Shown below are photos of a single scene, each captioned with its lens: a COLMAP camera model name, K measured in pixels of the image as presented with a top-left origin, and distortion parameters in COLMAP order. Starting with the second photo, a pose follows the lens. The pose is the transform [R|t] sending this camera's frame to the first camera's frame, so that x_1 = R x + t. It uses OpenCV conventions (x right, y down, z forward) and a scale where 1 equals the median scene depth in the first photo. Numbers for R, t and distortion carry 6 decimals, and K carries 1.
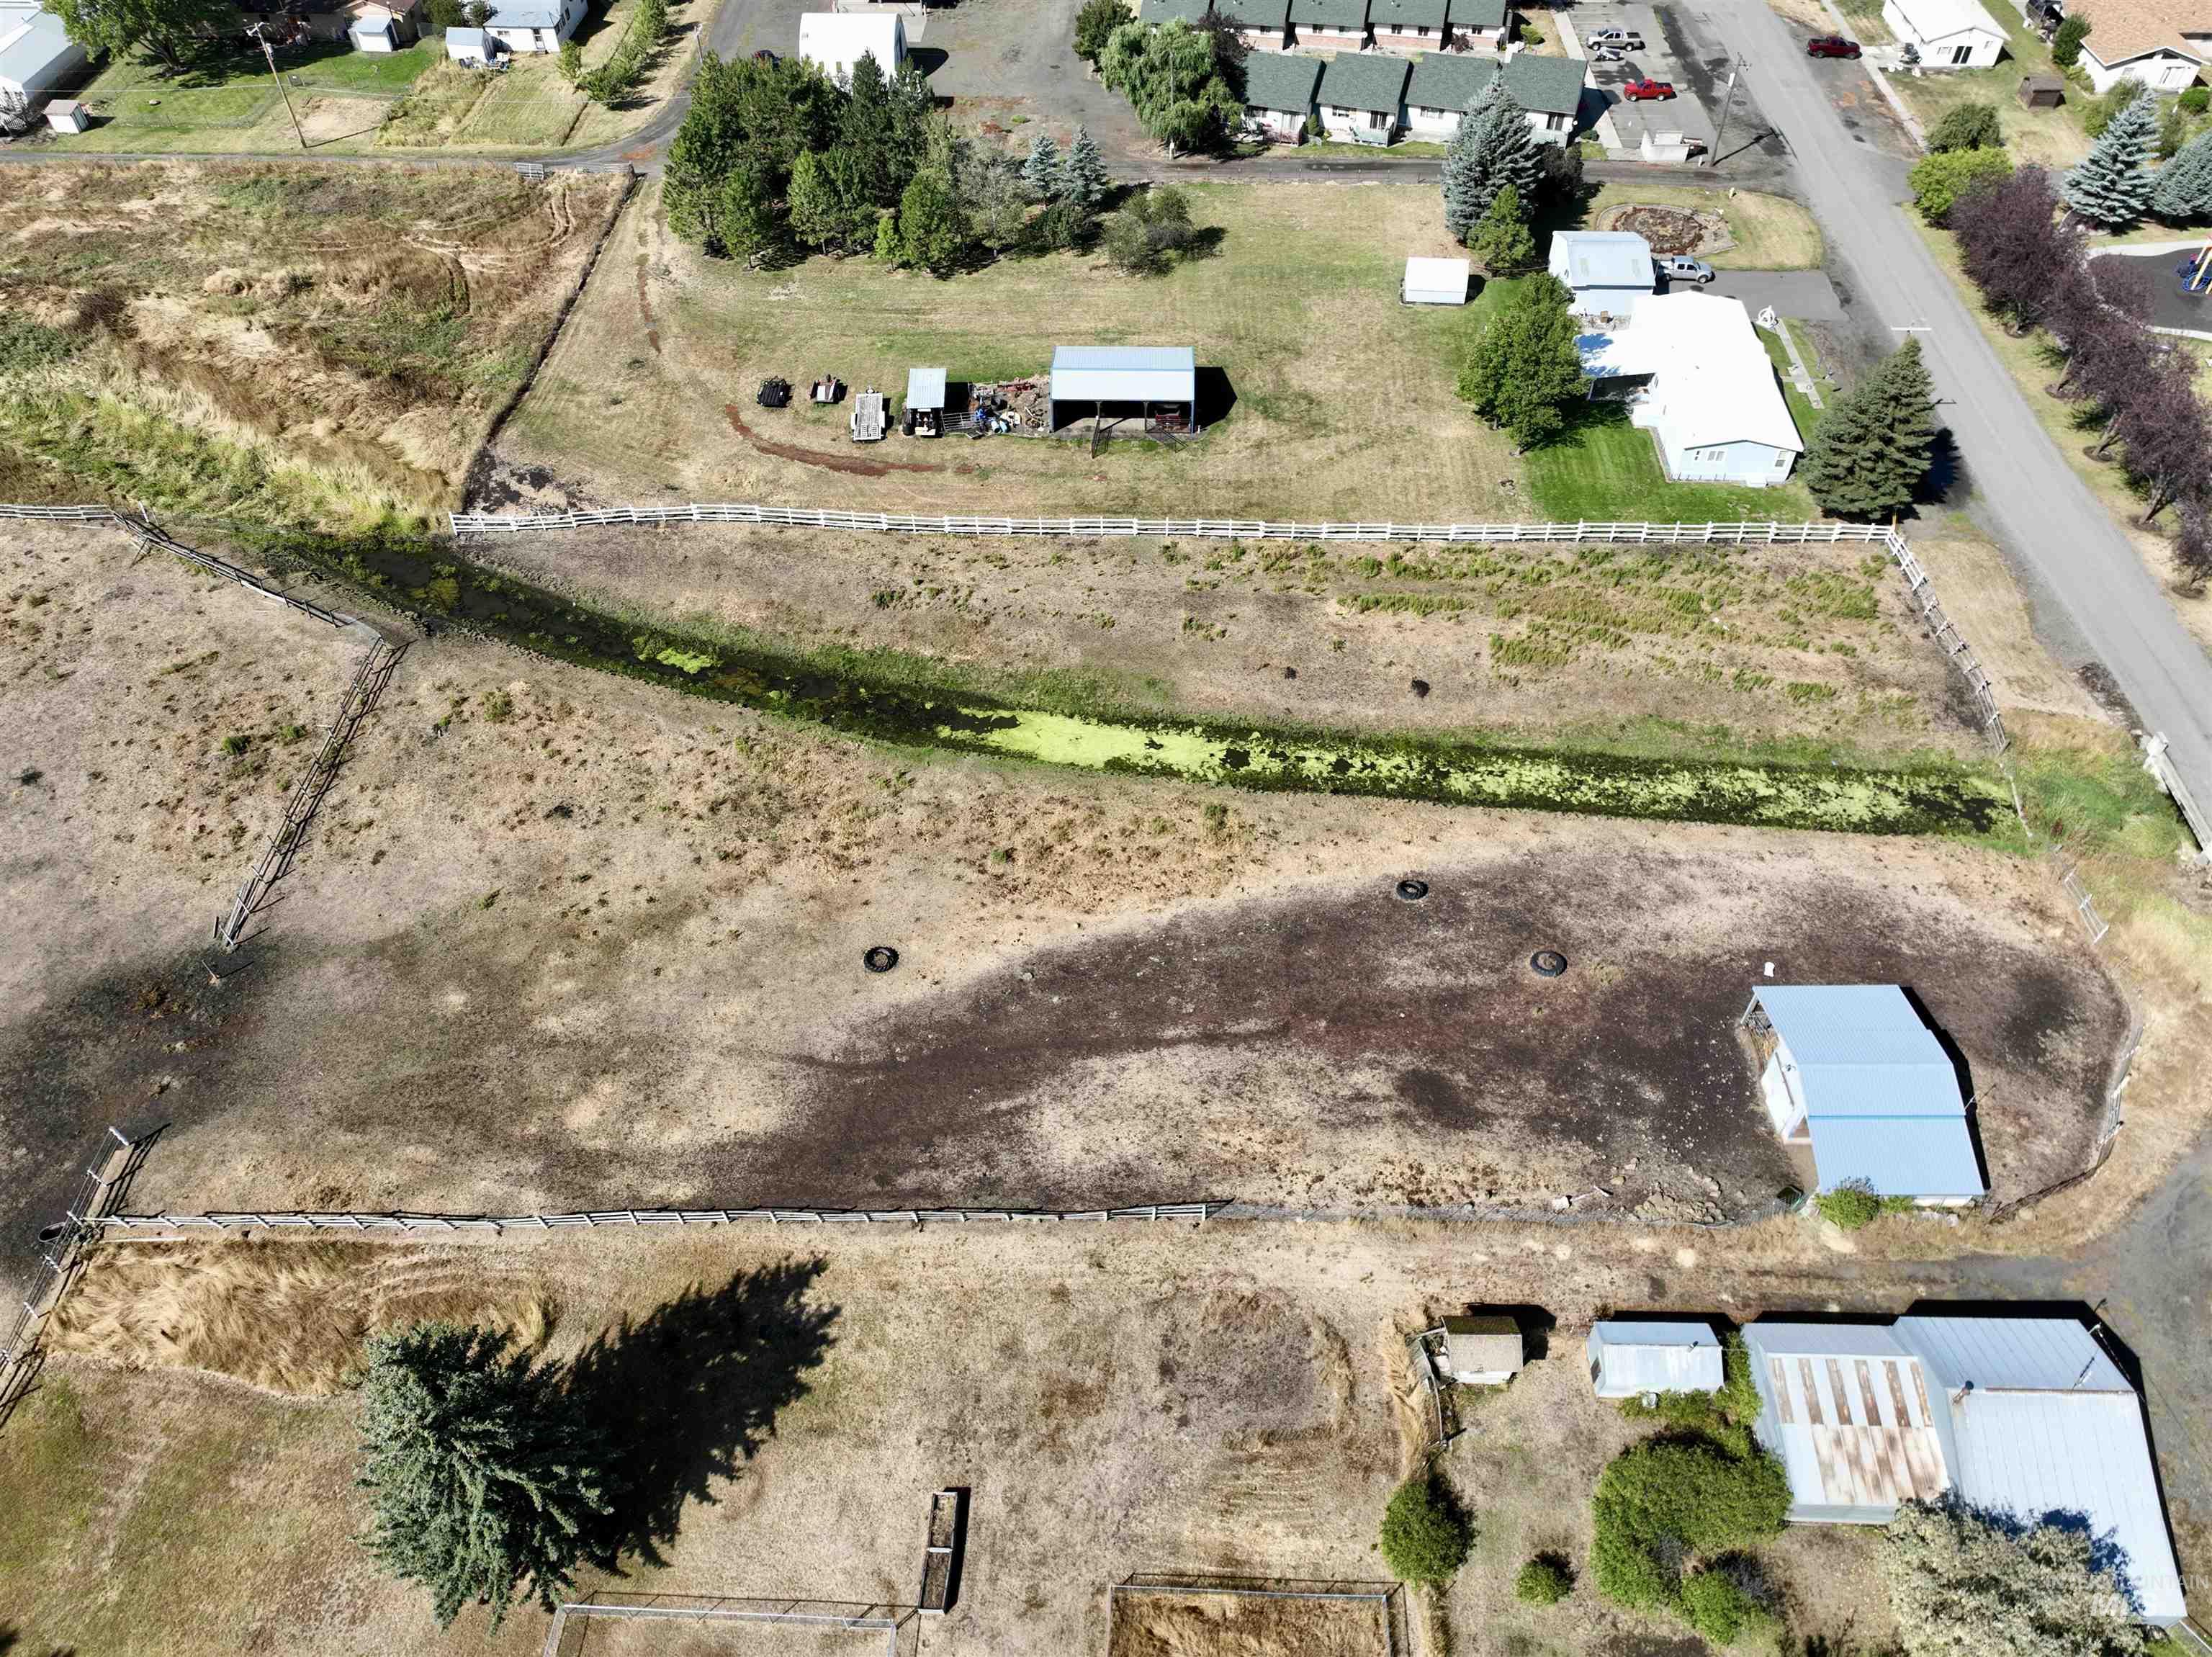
lens RADIAL K [[1558.8, 0, 1106.0], [0, 1558.8, 828.5], [0, 0, 1]] dist [0.005195, 0.011543]
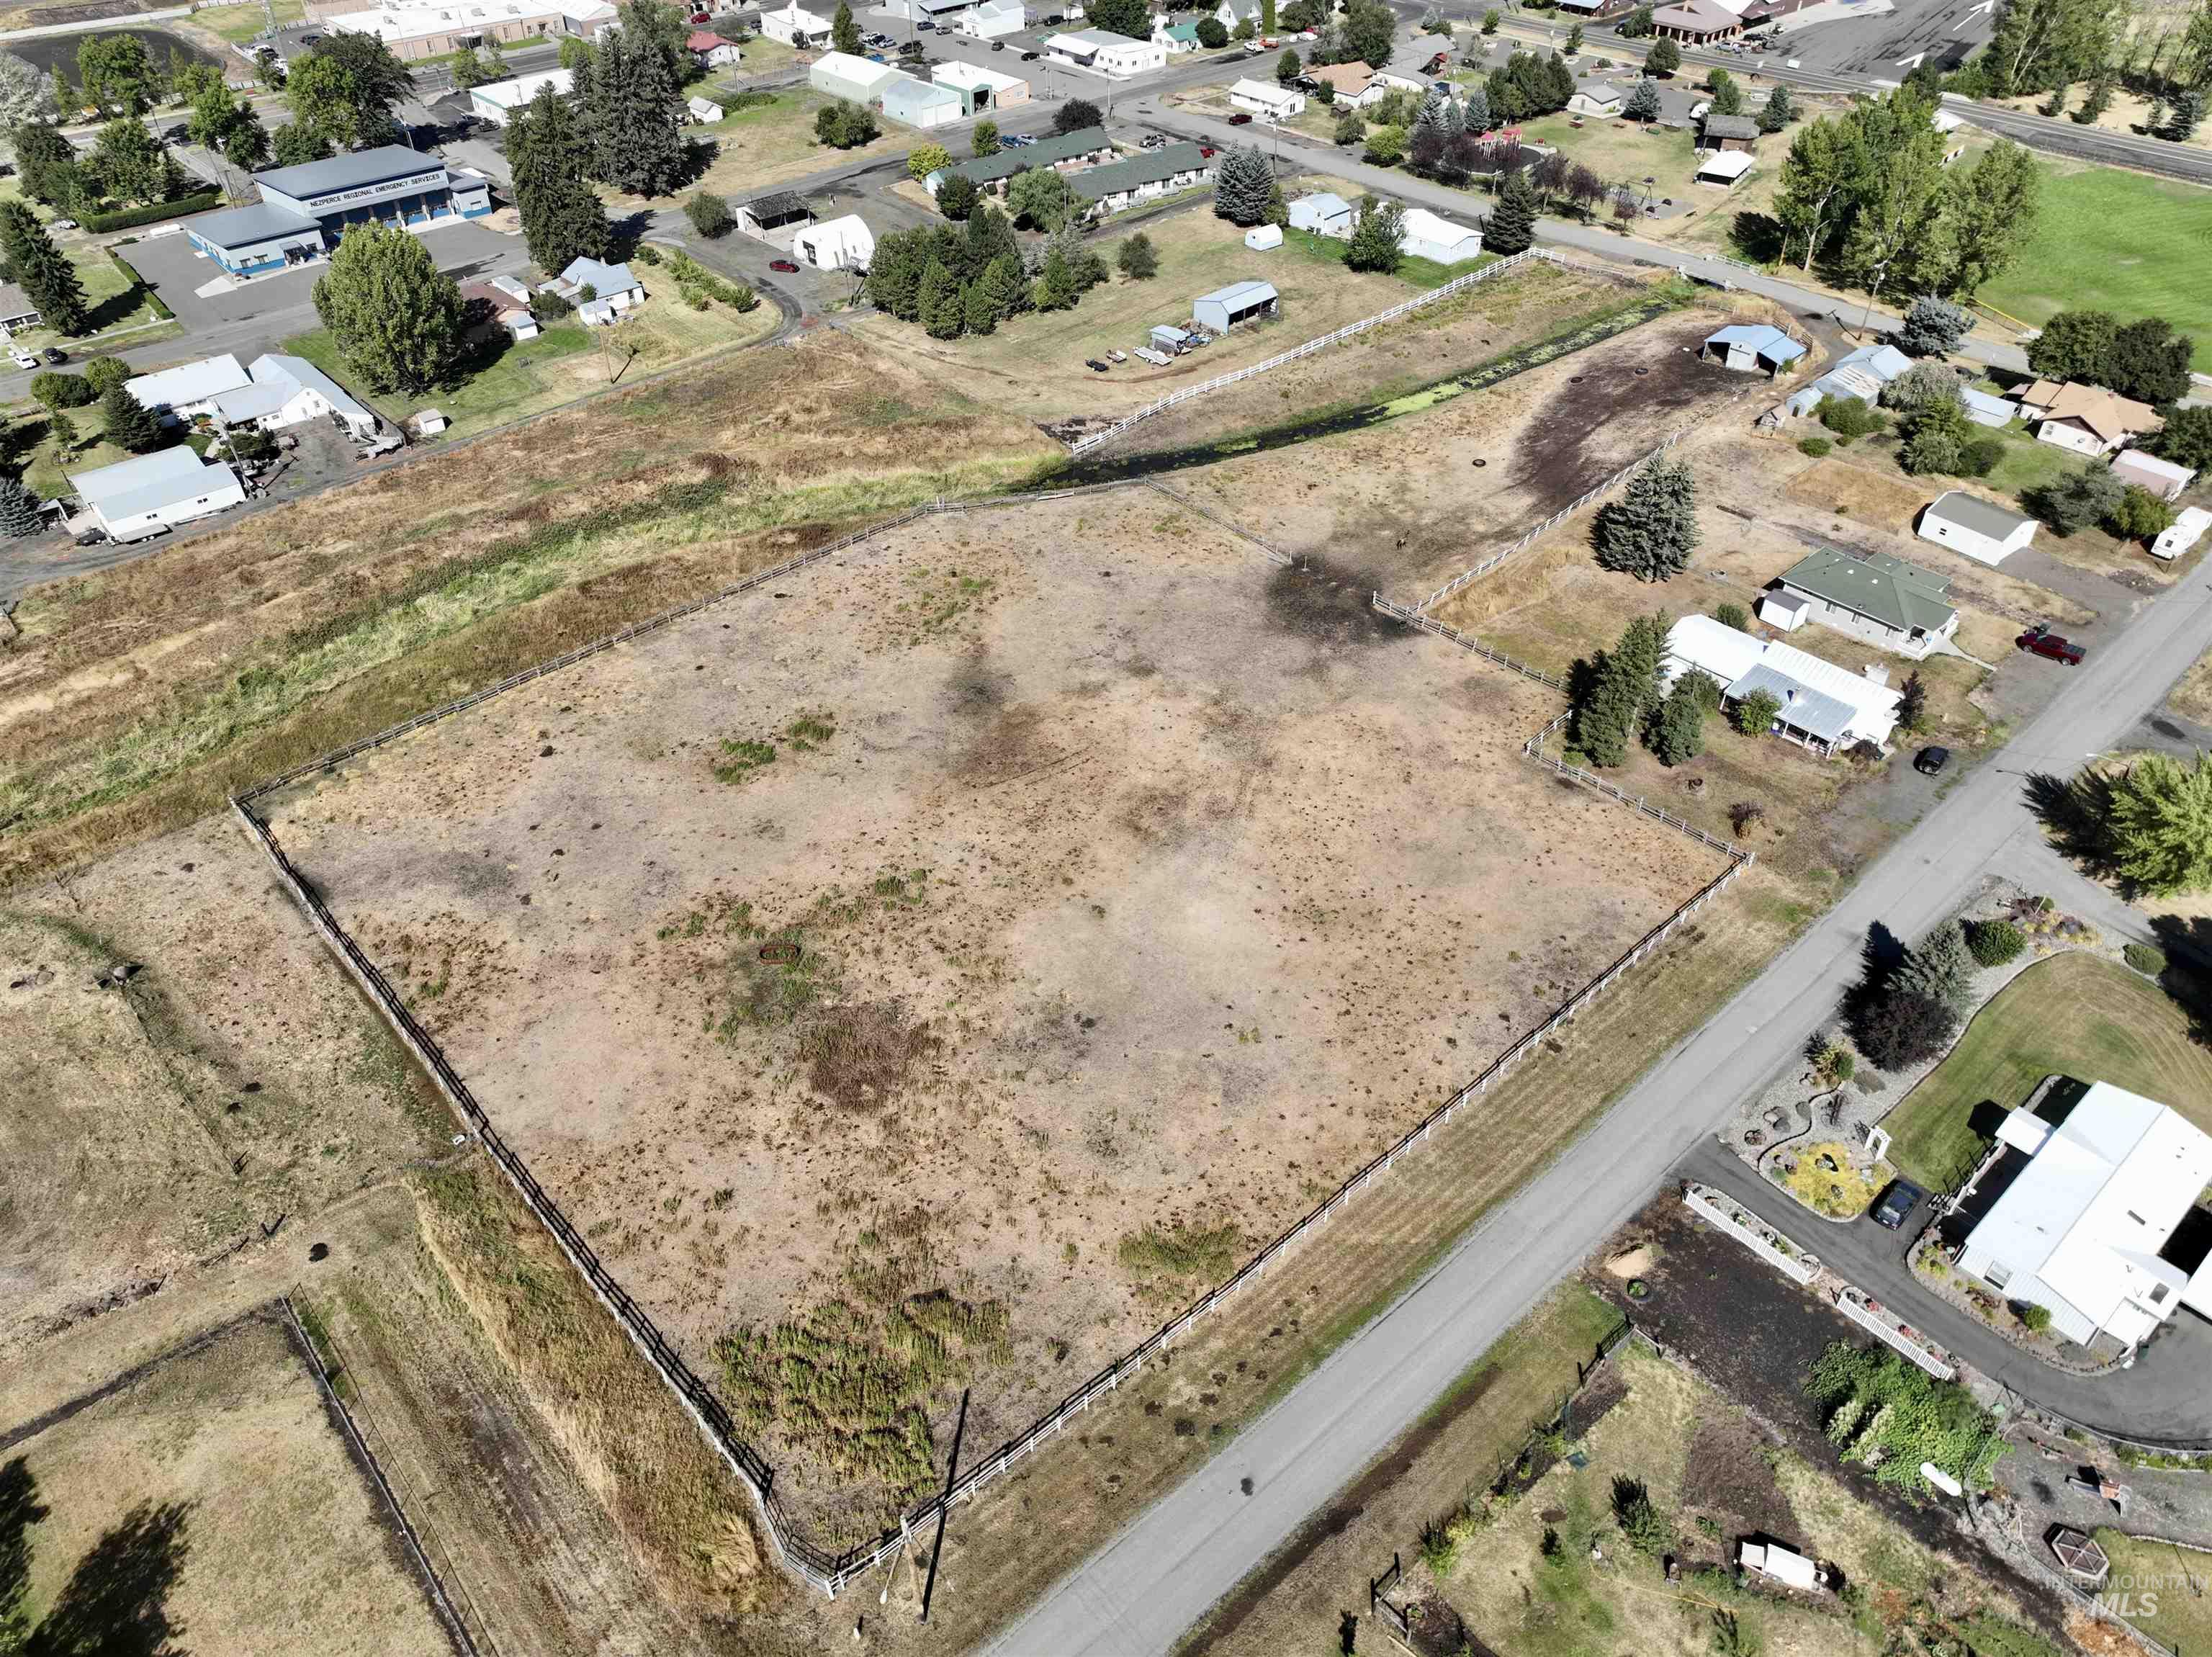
lens RADIAL K [[1558.8, 0, 1106.0], [0, 1558.8, 828.5], [0, 0, 1]] dist [0.005195, 0.011543]
pose [[0.711297, -0.448227, 0.541433, -1.804771], [0.519705, 0.854002, 0.024237, 0.179537], [-0.473248, 0.264145, 0.840395, -0.487778]]
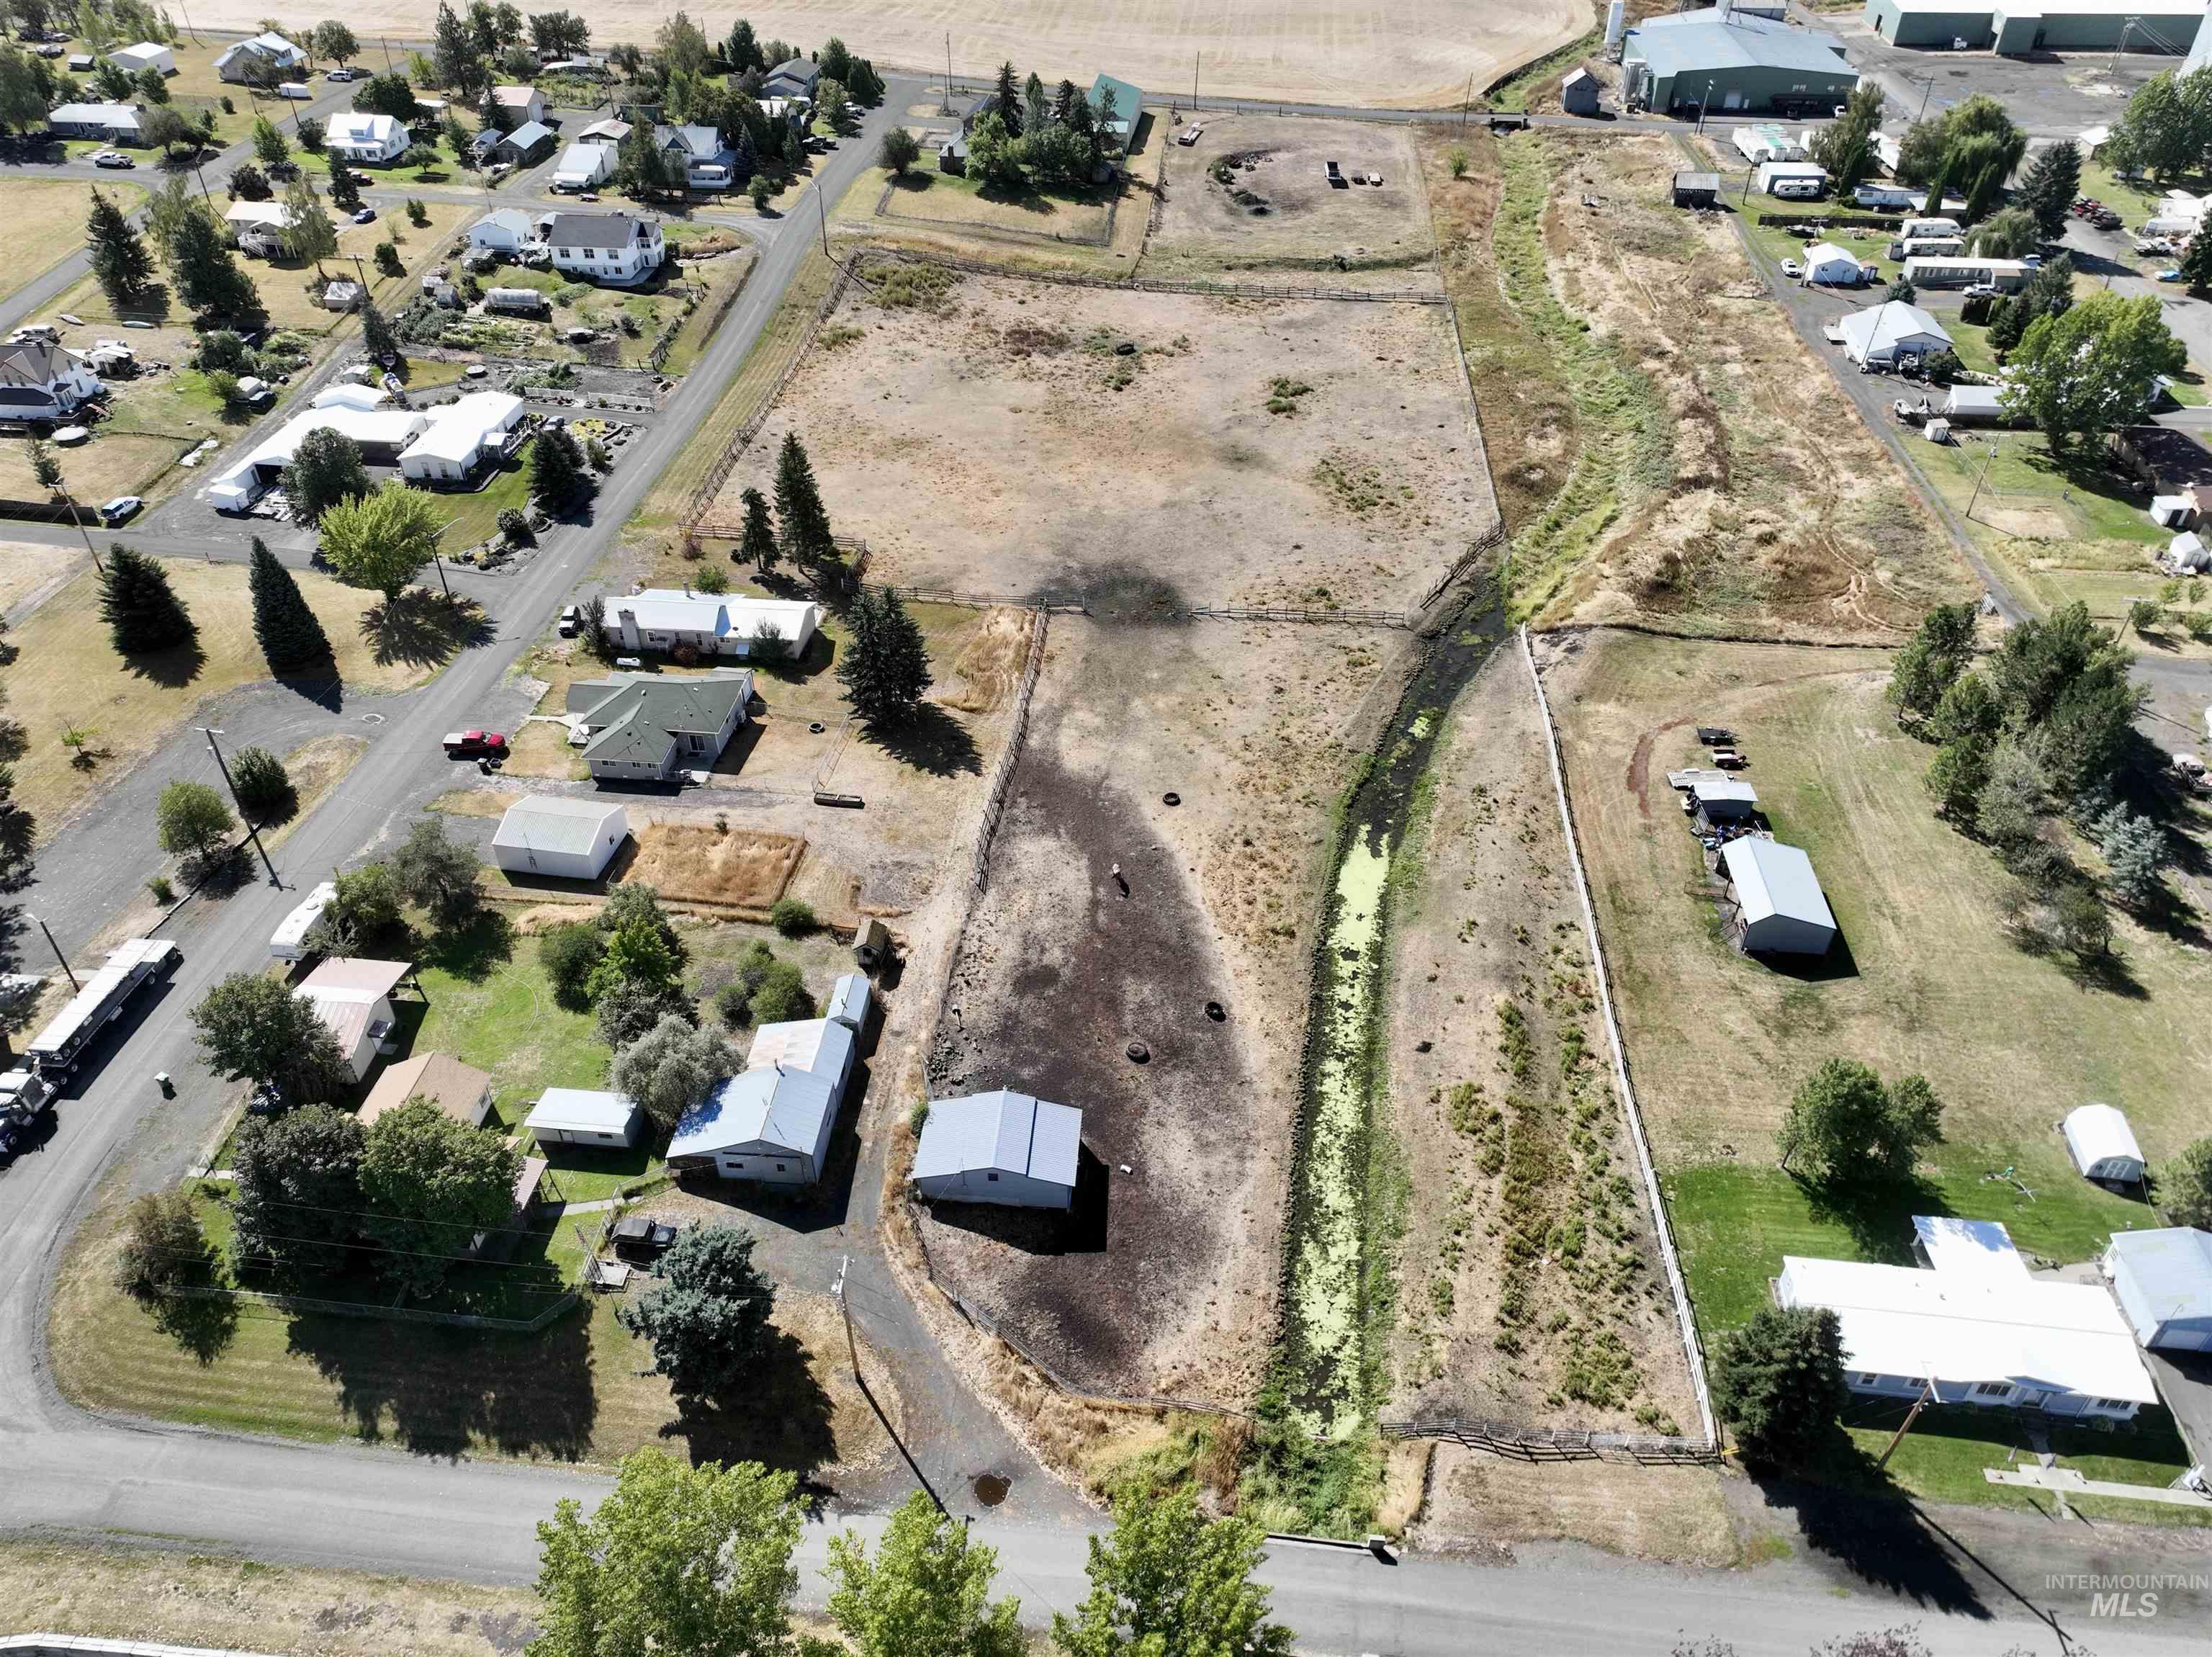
lens RADIAL K [[1558.8, 0, 1106.0], [0, 1558.8, 828.5], [0, 0, 1]] dist [0.005195, 0.011543]
pose [[-0.061811, 0.623145, -0.779660, 1.128071], [-0.736467, 0.498752, 0.457016, -0.584921], [0.673644, 0.602442, 0.428097, 0.175547]]
